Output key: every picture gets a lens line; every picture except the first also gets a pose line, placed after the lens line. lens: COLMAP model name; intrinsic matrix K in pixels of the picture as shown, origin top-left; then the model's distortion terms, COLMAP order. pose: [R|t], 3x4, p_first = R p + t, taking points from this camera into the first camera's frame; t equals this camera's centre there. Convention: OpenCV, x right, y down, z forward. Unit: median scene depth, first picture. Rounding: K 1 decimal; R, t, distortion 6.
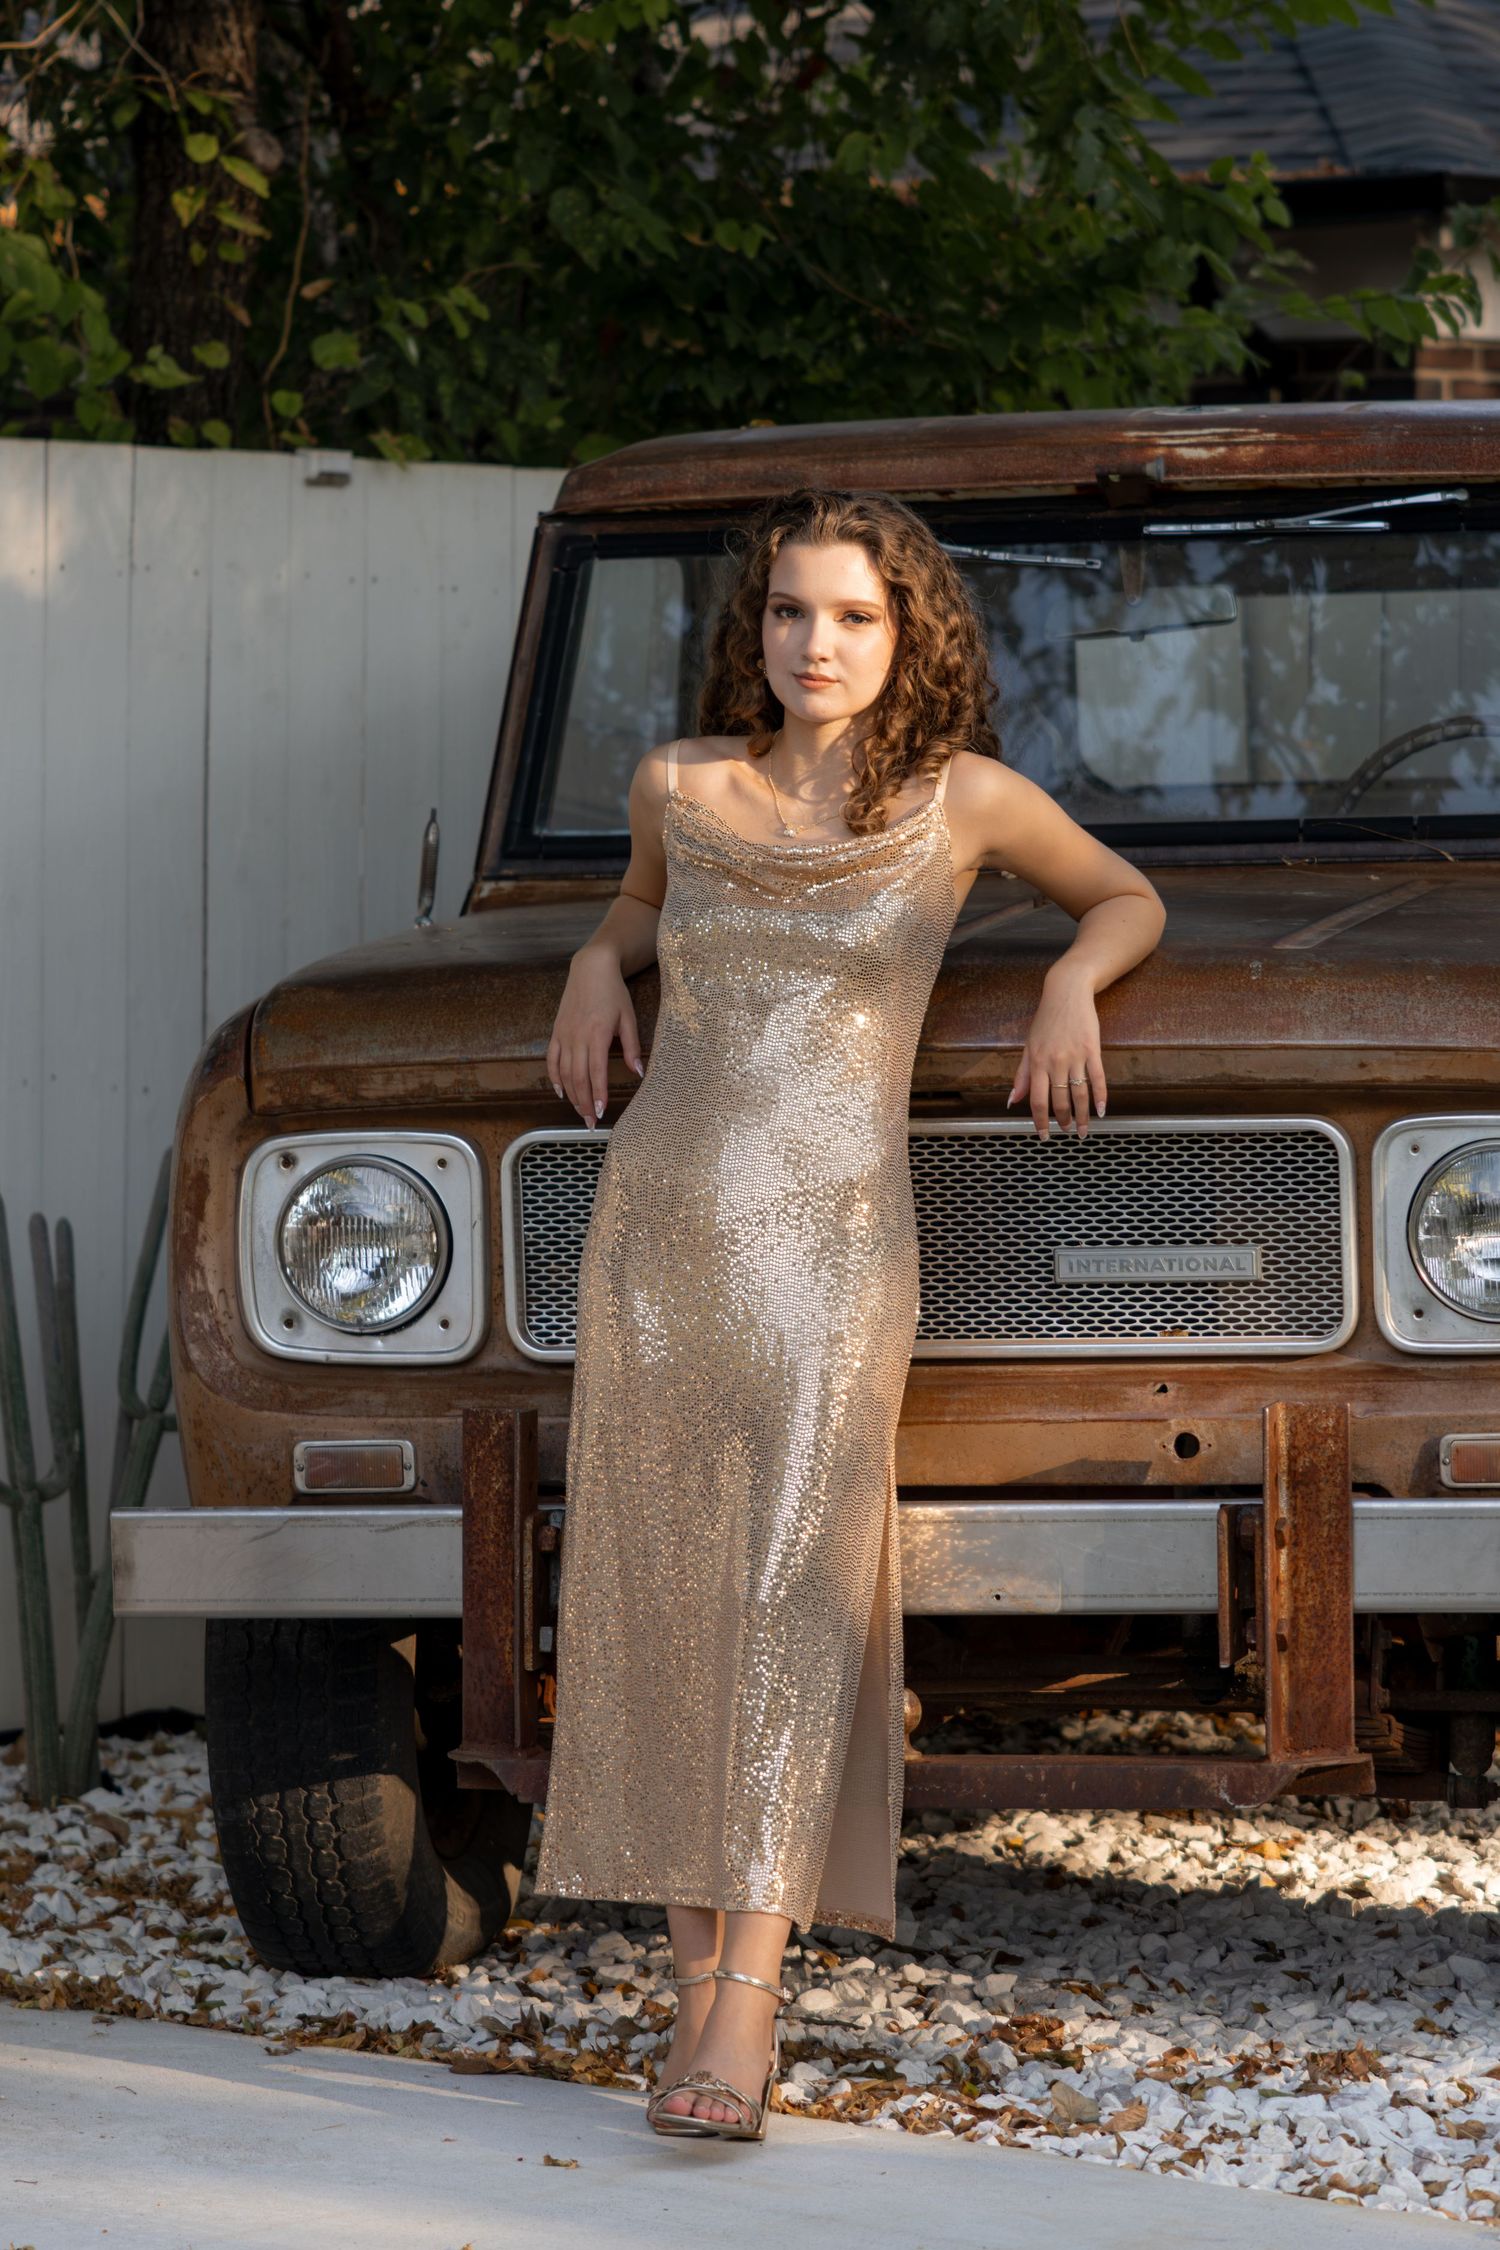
lens RADIAL K [[8544.6, 0, 750.0], [0, 8544.6, 1125.0], [0, 0, 1]] dist [-0.318798, 0.037911]
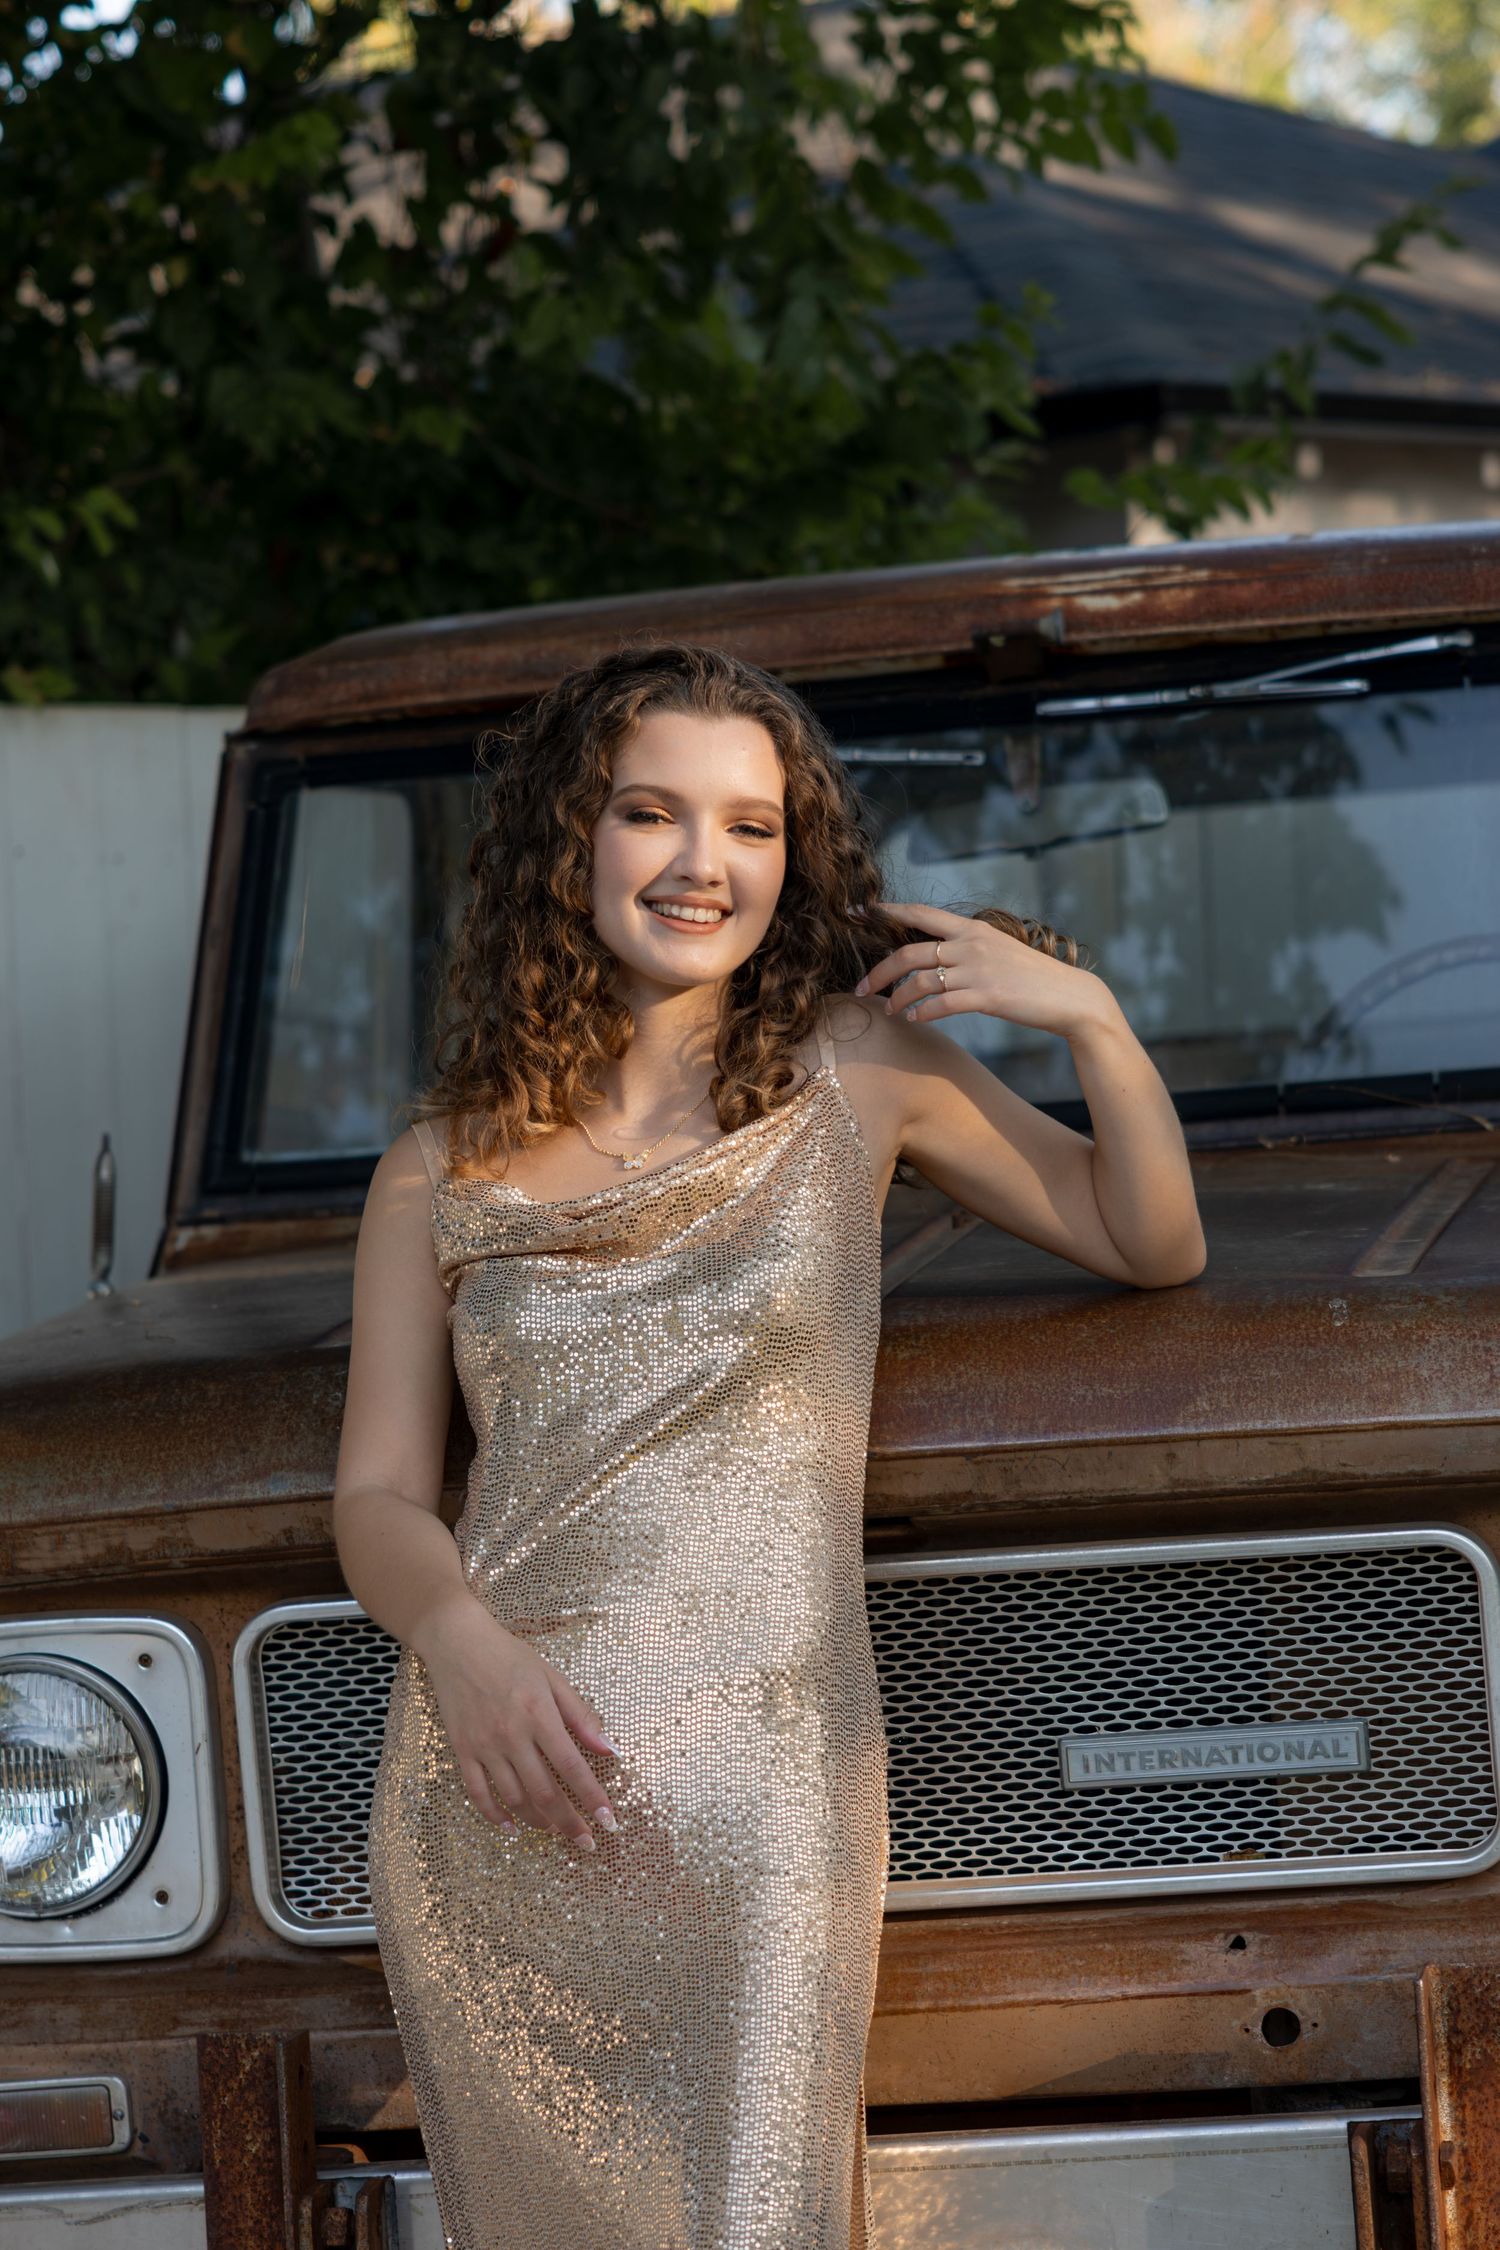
lens RADIAL K [[7025.9, 0, 750.0], [0, 7025.9, 1125.0], [0, 0, 1]] dist [-0.042920, -0.207877]
pose [[0.997101, -0.053966, 0.053641, -0.015781], [0.055654, 0.997985, -0.030487, -0.018223], [-0.051888, 0.033384, 0.998095, 0.439568]]
